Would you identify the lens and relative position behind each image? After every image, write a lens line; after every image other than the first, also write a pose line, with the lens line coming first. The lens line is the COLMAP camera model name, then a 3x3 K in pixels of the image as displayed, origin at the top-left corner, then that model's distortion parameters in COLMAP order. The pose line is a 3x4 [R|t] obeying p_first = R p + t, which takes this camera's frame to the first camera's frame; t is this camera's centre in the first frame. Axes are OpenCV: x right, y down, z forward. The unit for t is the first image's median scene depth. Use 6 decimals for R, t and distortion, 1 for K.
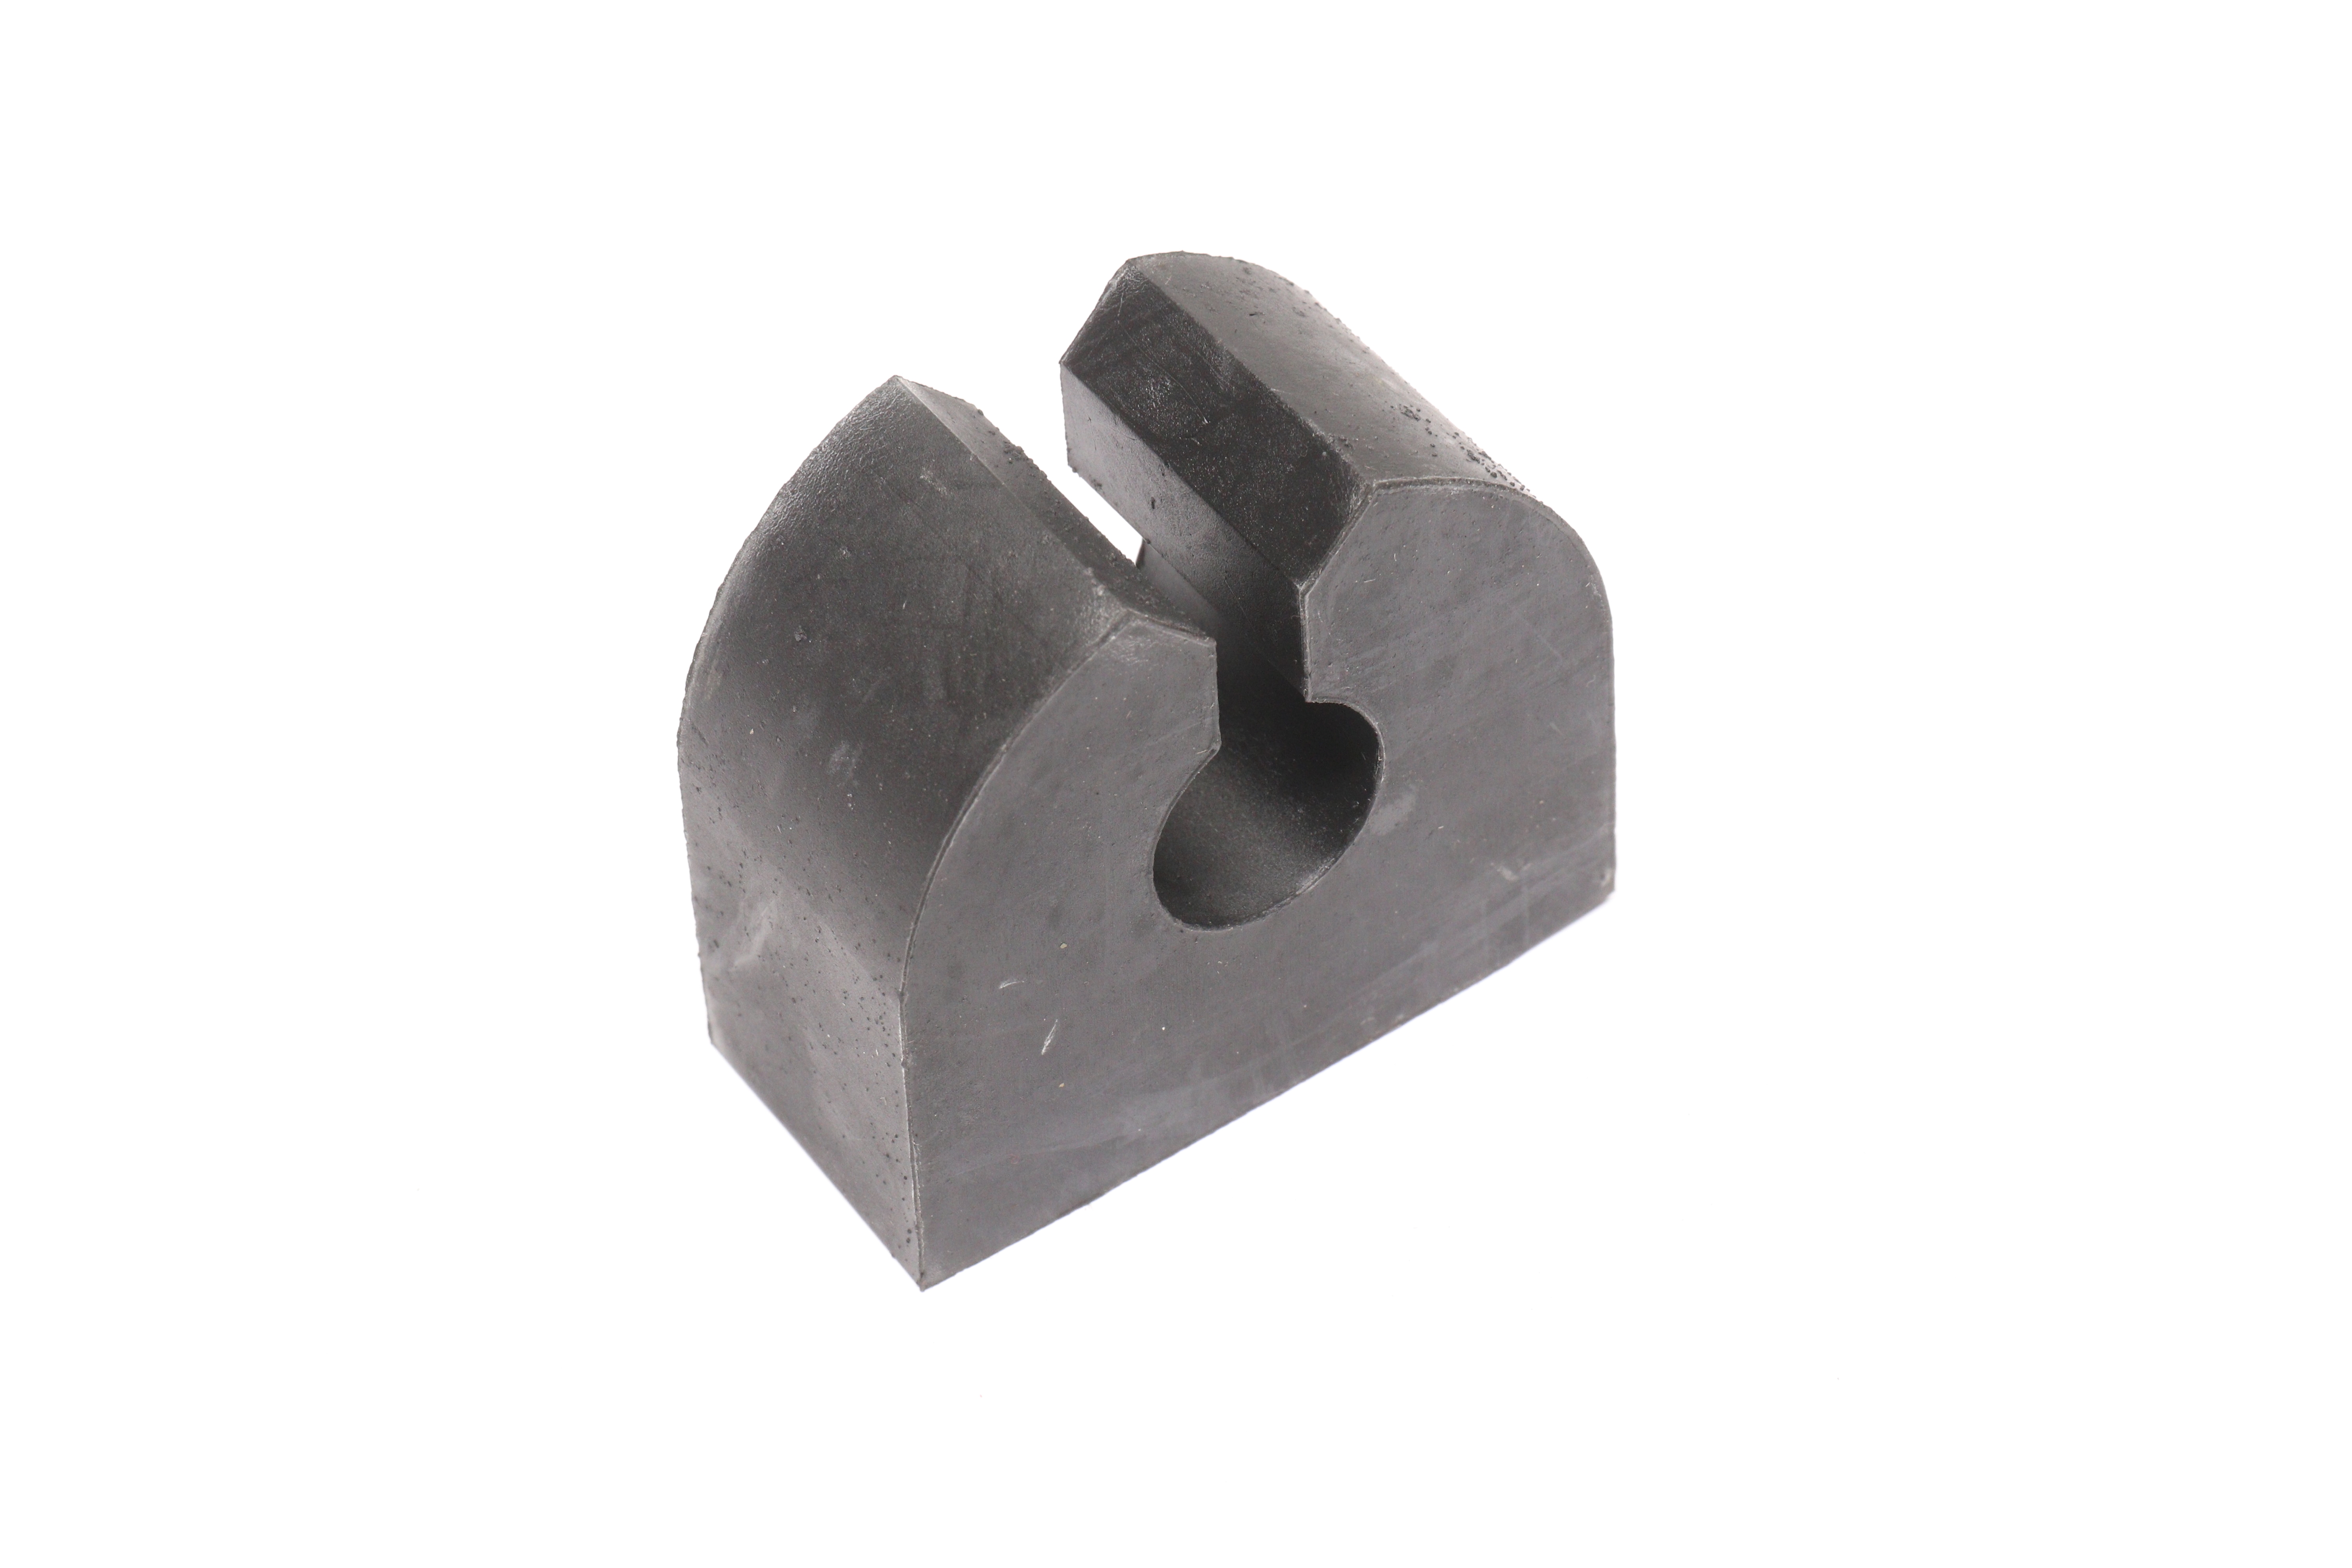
lens RADIAL K [[6064.9, 0, 1175.5], [0, 6064.9, 783.8], [0, 0, 1]] dist [0.020639, 0.000000]
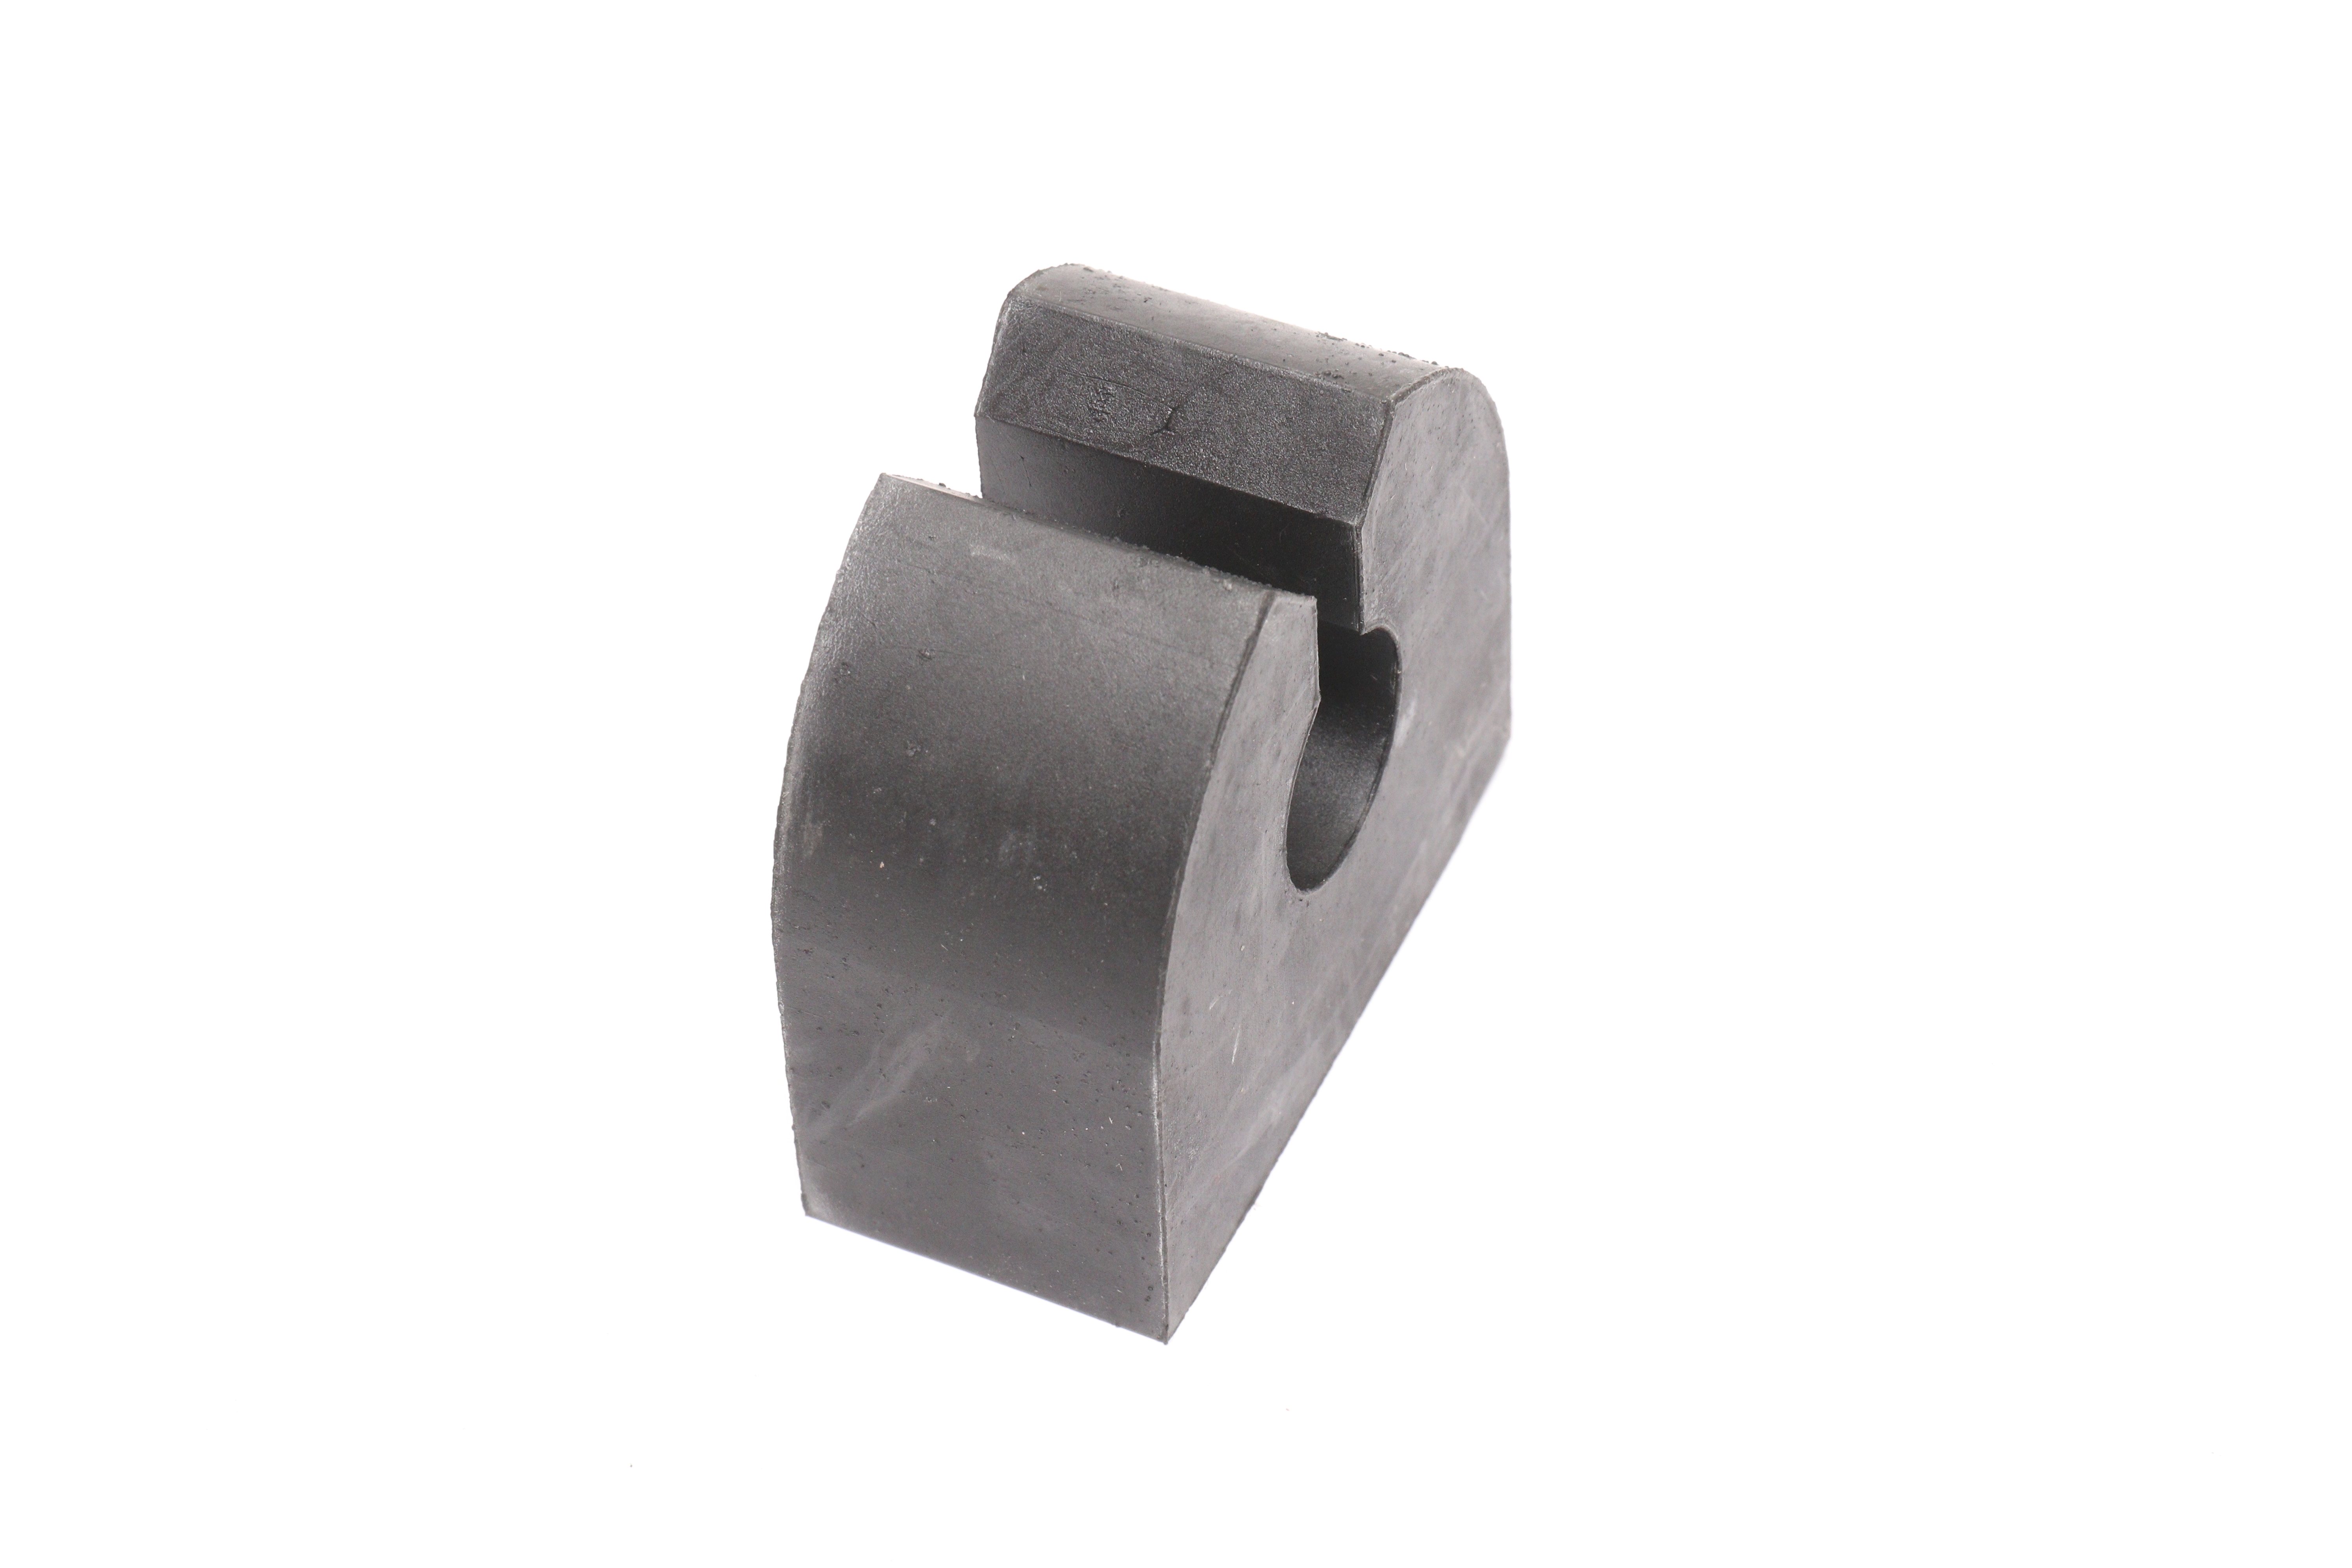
lens RADIAL K [[6064.9, 0, 1175.2], [0, 6064.9, 784.1], [0, 0, 1]] dist [0.020639, 0.000000]
pose [[0.855918, -0.359450, 0.371753, -0.380076], [0.364676, 0.929270, 0.058894, -0.059735], [-0.366628, 0.085161, 0.926462, 0.075274]]
